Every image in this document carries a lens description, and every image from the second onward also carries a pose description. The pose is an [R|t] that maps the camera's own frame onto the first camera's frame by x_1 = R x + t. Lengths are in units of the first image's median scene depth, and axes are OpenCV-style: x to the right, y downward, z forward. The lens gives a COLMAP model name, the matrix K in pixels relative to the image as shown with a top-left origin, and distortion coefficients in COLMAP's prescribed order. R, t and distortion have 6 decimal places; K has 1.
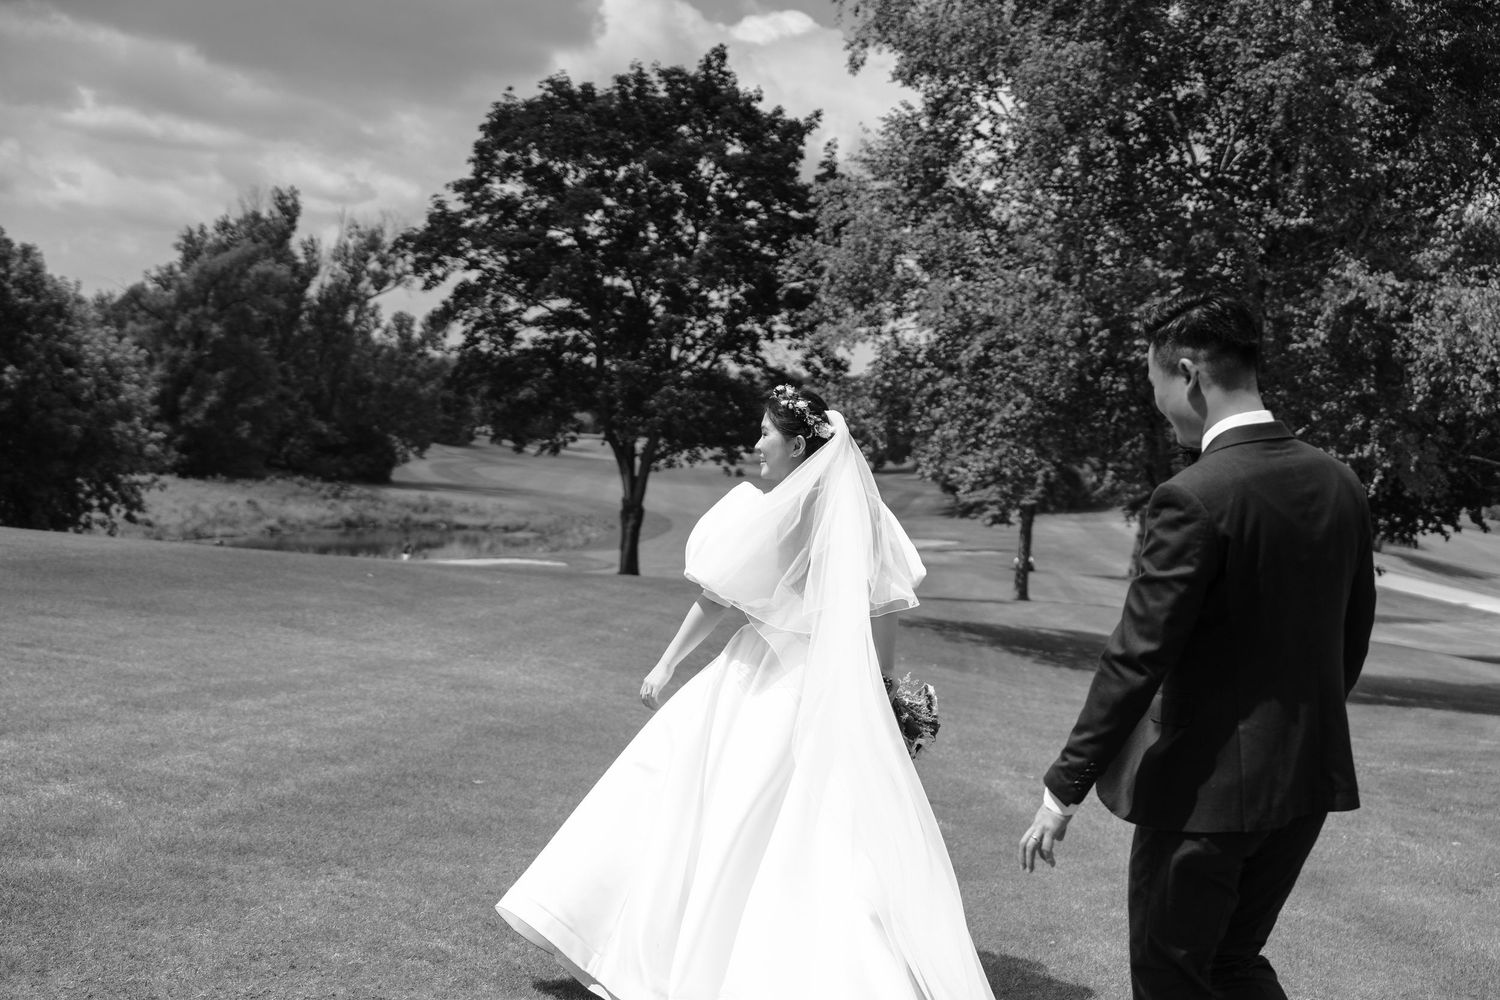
lens RADIAL K [[1965.0, 0, 692.5], [0, 1965.0, 529.0], [0, 0, 1]] dist [0.155006, -0.005408]
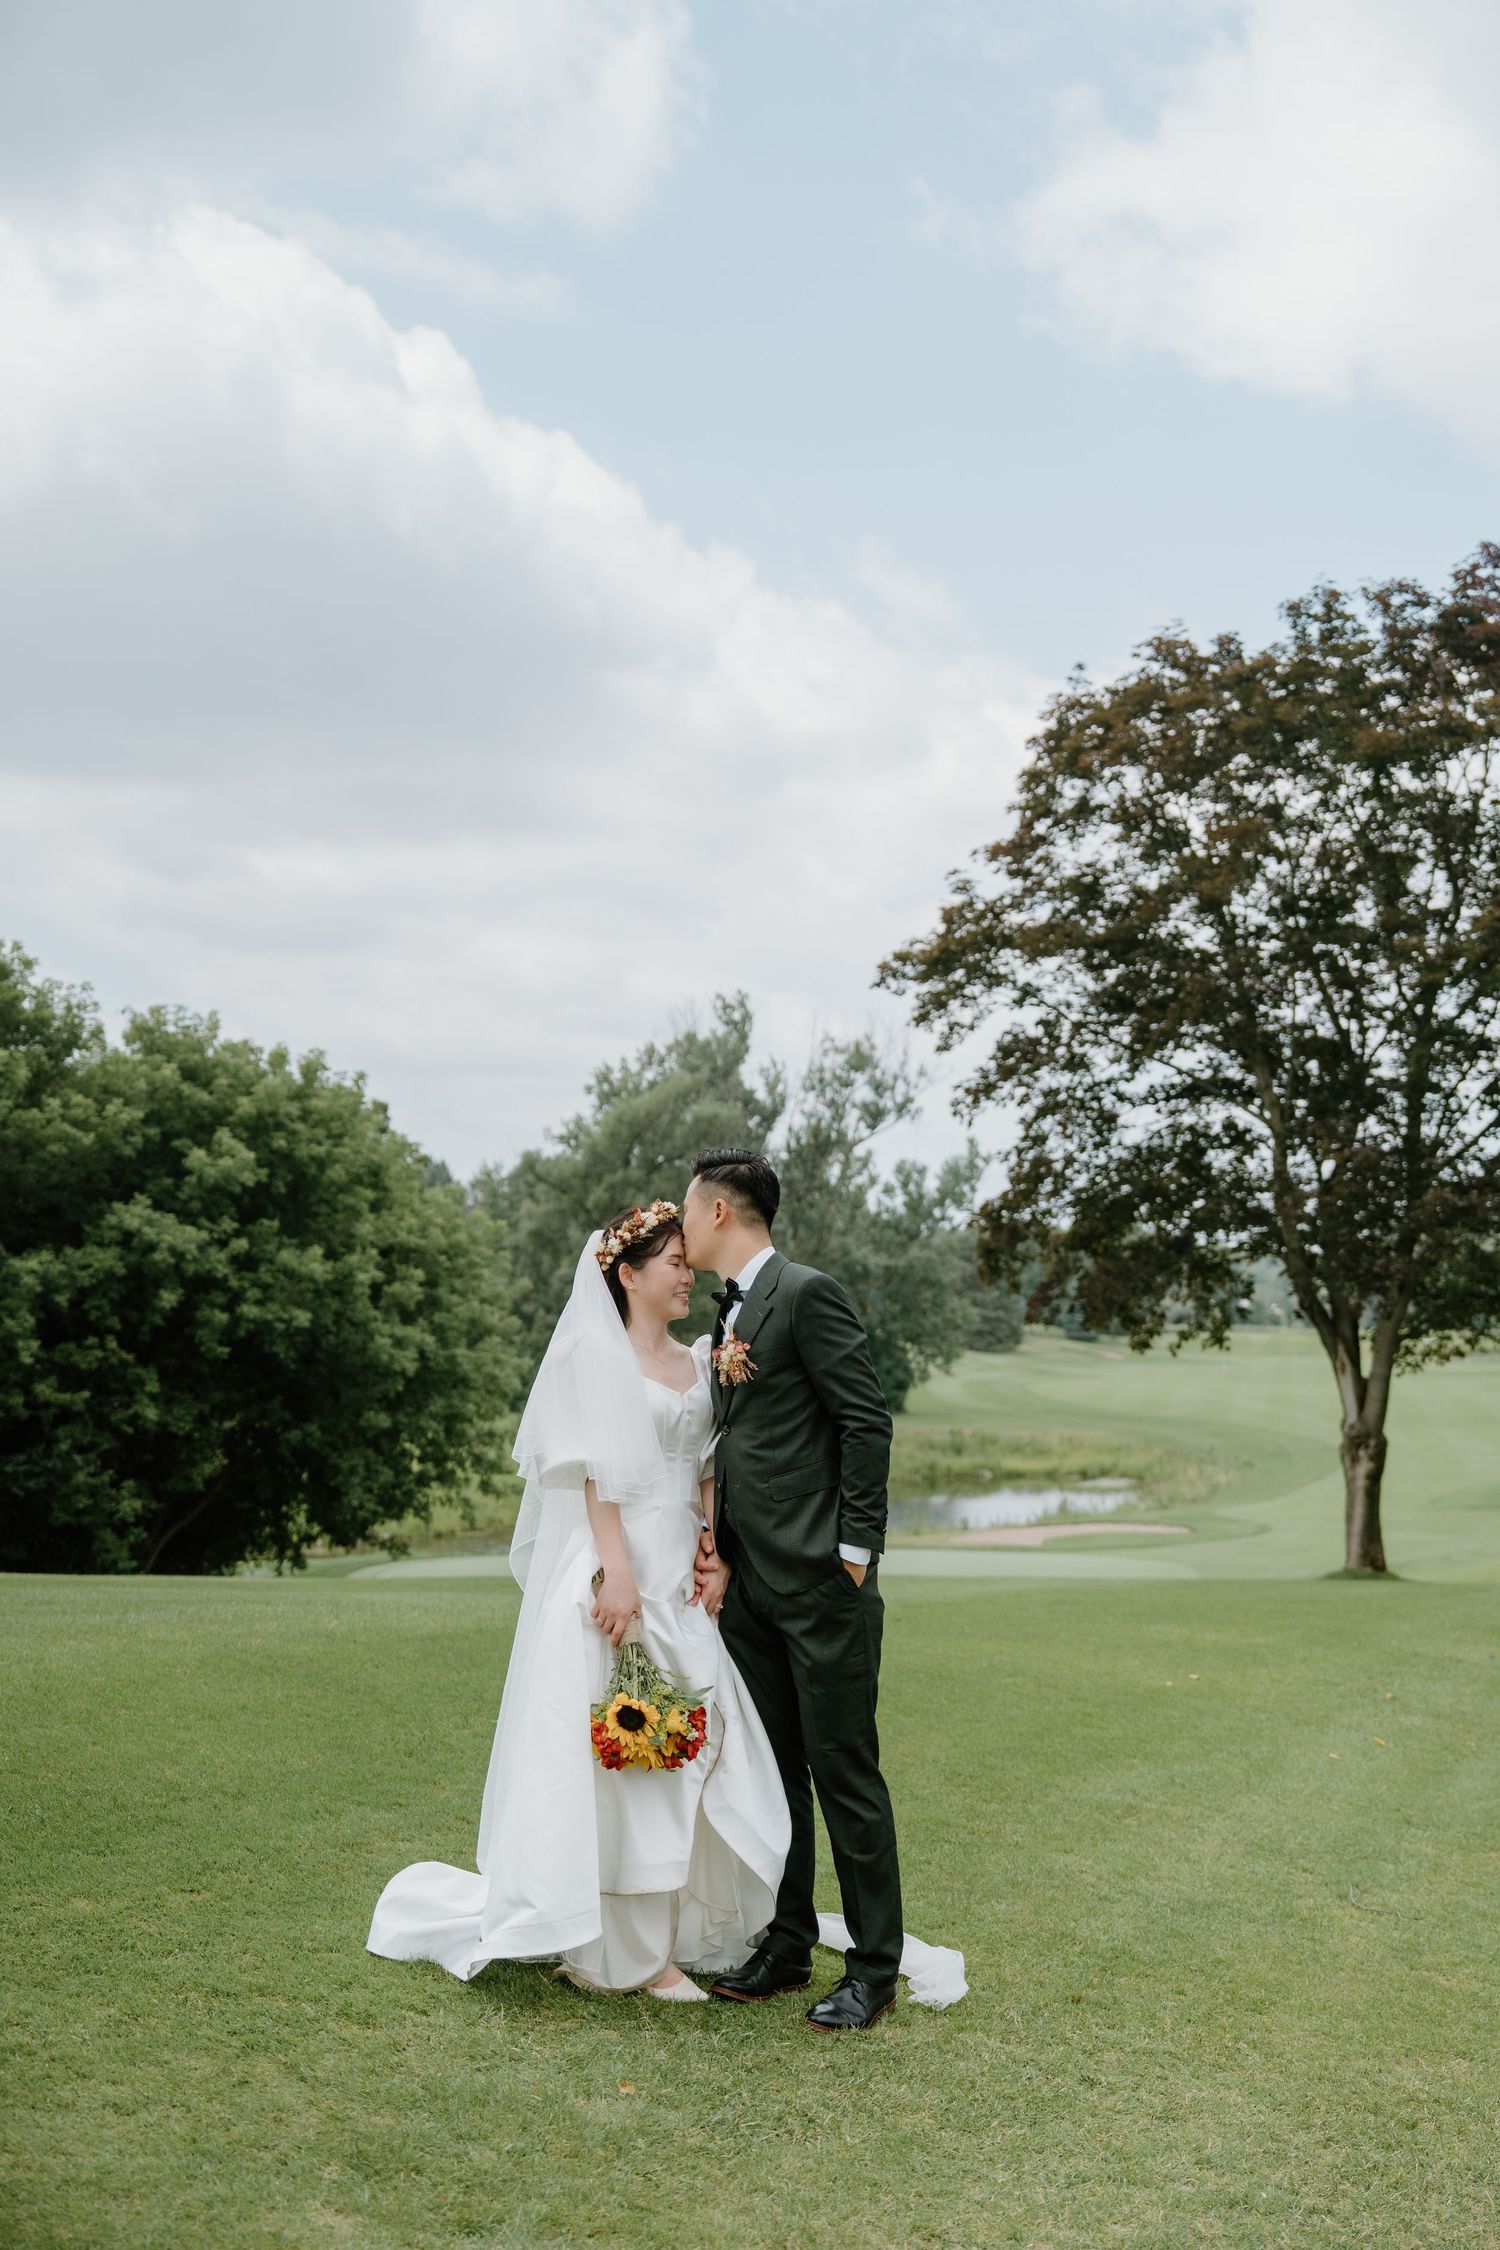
lens RADIAL K [[2555.5, 0, 727.3], [0, 2555.5, 1124.8], [0, 0, 1]] dist [0.002364, -0.008461]
pose [[0.974107, -0.077376, -0.212436, -0.045757], [0.048532, 0.989272, -0.137786, -0.008116], [0.220819, 0.123909, 0.967412, 0.313002]]
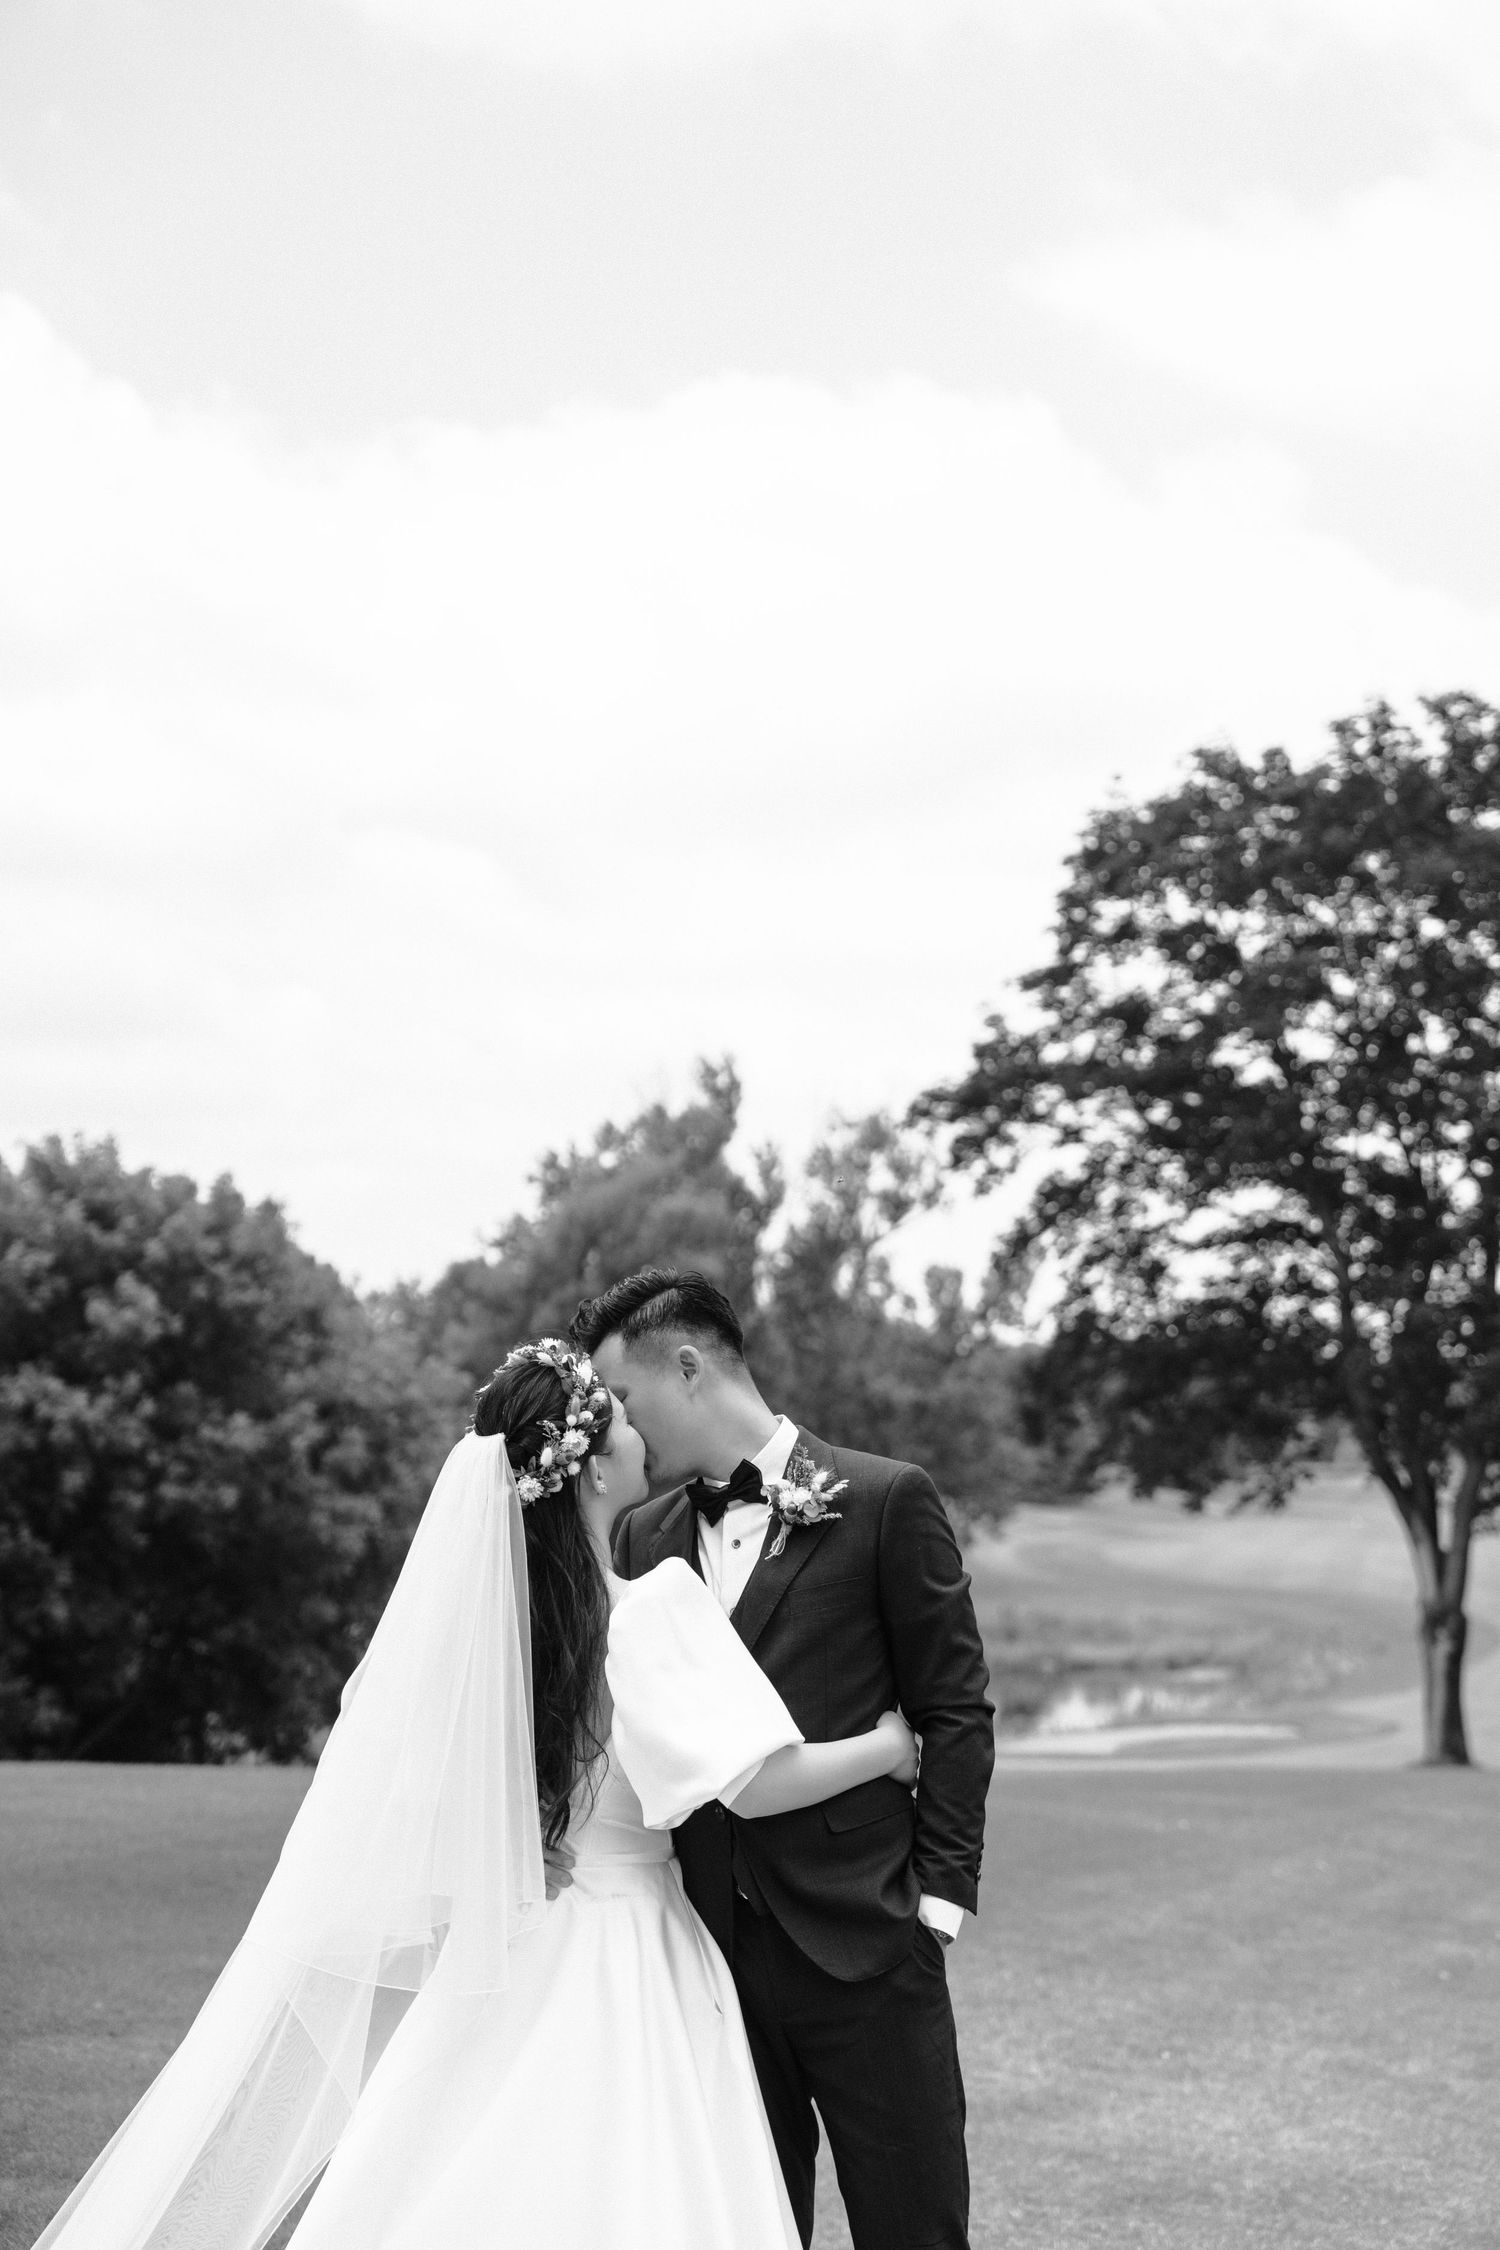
lens RADIAL K [[3611.5, 0, 750.0], [0, 3611.5, 1125.0], [0, 0, 1]] dist [0.004530, -0.020296]
pose [[0.976411, -0.094875, -0.193961, -0.014800], [0.065665, 0.986221, -0.151846, -0.006450], [0.205694, 0.135528, 0.969186, 0.118317]]
